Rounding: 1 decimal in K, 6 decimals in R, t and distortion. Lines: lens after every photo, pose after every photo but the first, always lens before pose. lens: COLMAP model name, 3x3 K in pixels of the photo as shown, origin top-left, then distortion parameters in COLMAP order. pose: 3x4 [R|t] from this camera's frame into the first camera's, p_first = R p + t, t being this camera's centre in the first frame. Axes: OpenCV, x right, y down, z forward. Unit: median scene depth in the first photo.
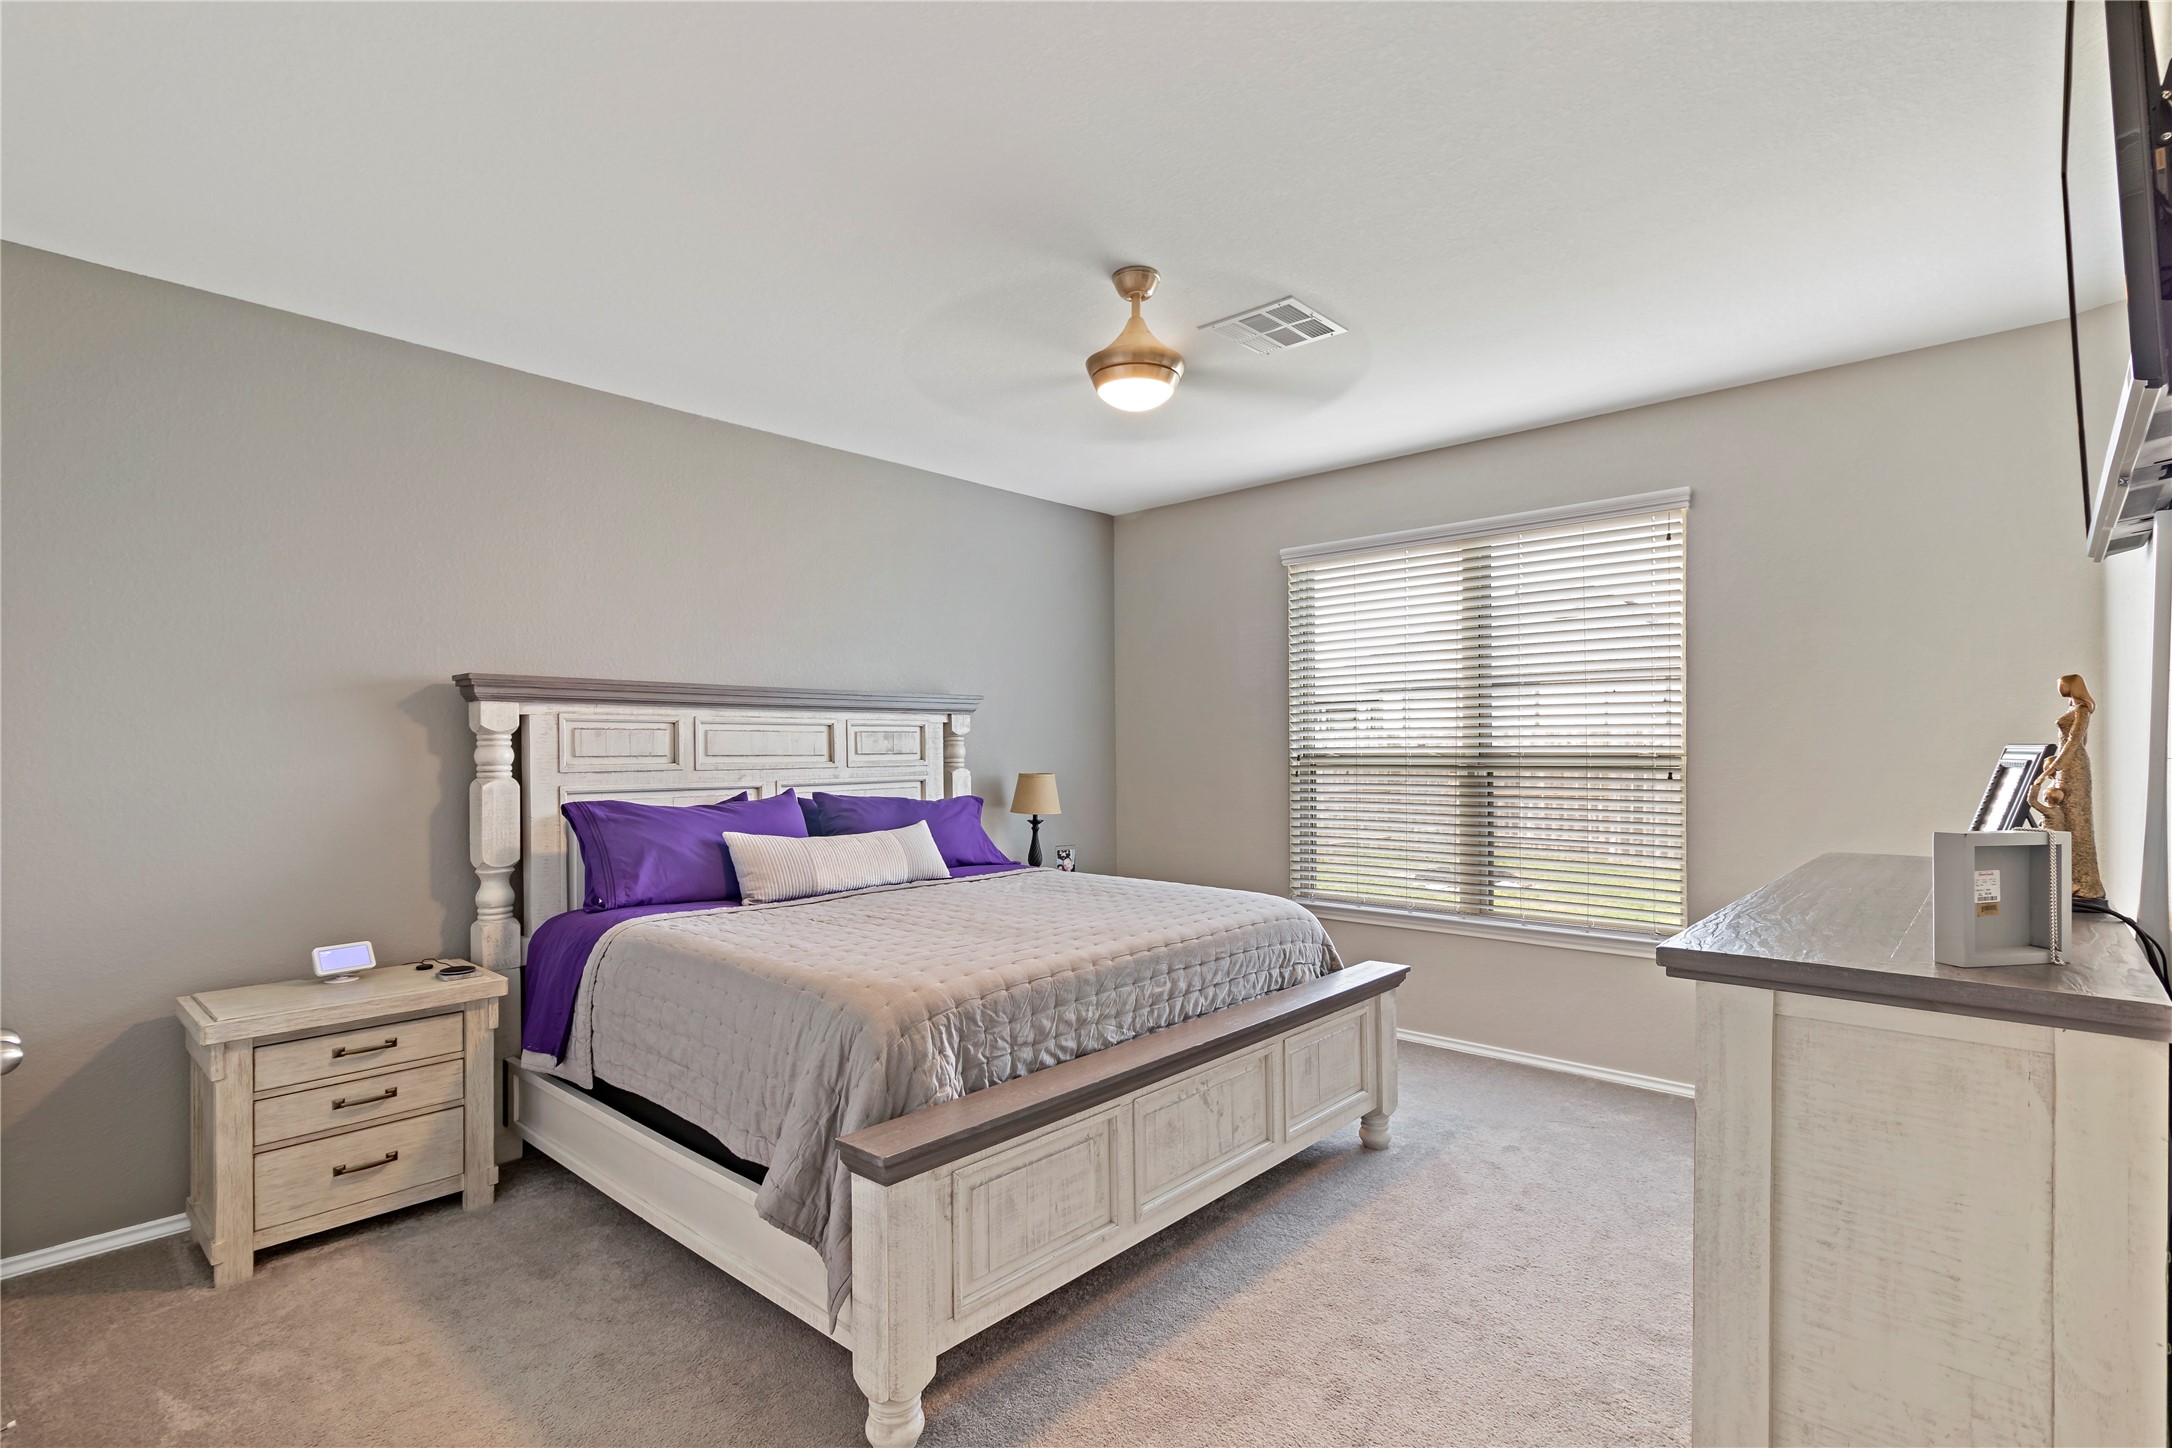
lens RADIAL K [[1018.9, 0, 1082.6], [0, 1018.9, 738.7], [0, 0, 1]] dist [-0.010905, 0.002250]
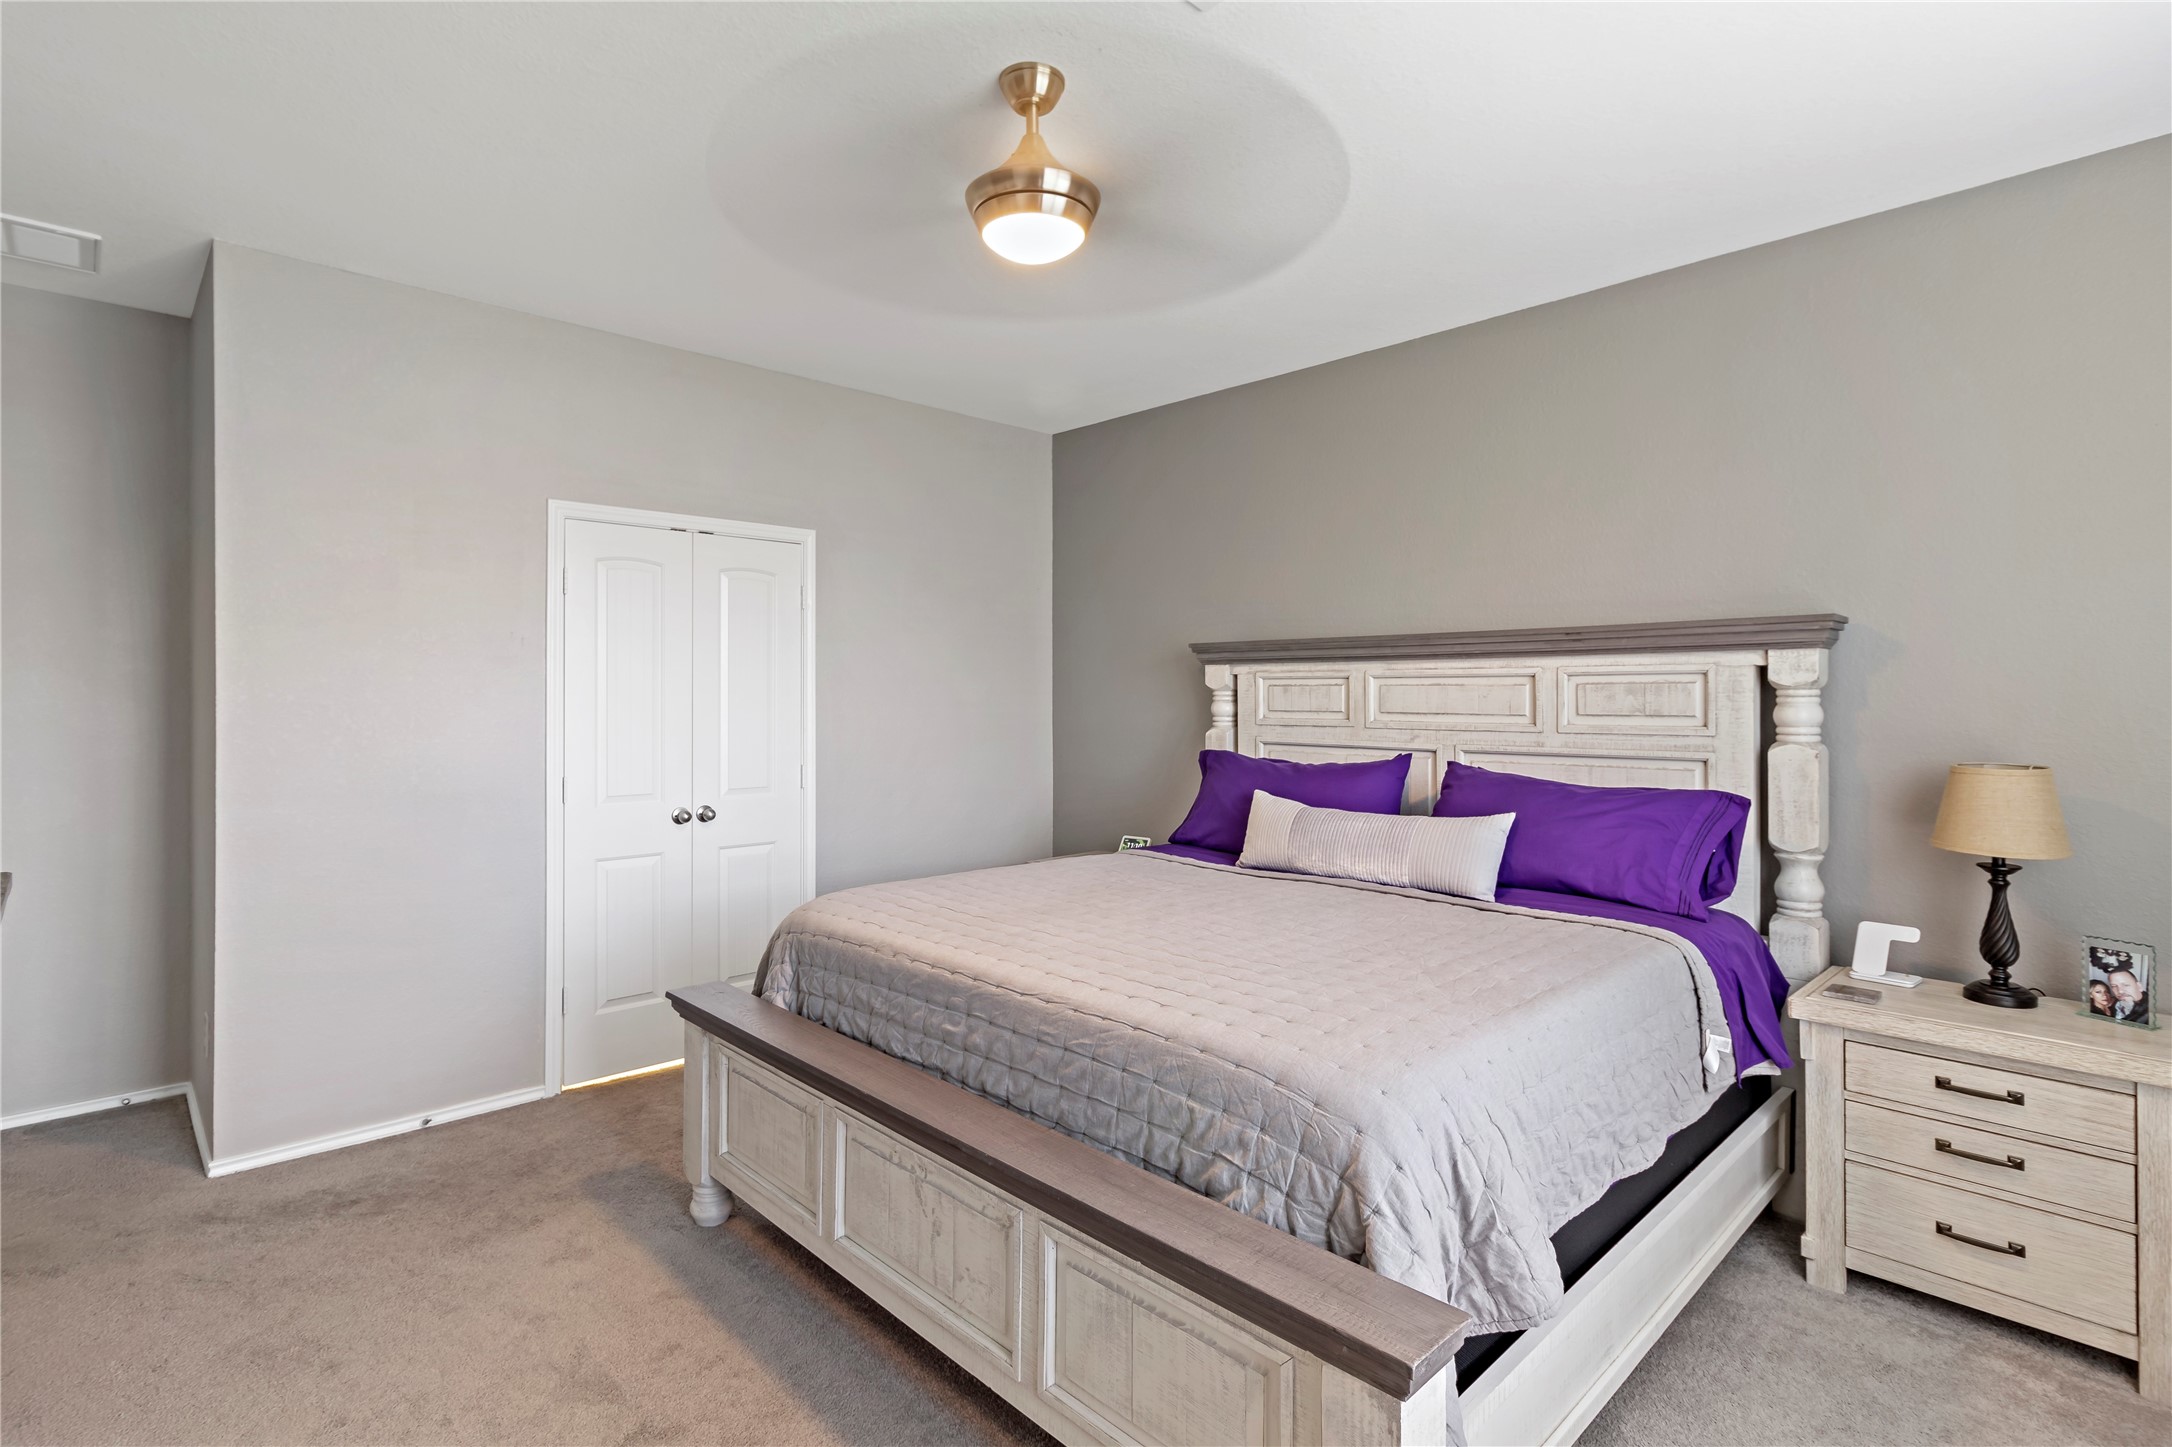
lens RADIAL K [[1018.9, 0, 1073.1], [0, 1018.9, 709.0], [0, 0, 1]] dist [-0.010905, 0.002250]
pose [[-0.047224, 0.014341, -0.998781, 0.598407], [0.005949, 0.999883, 0.014076, -0.001264], [0.998867, -0.005277, -0.047303, 0.815318]]
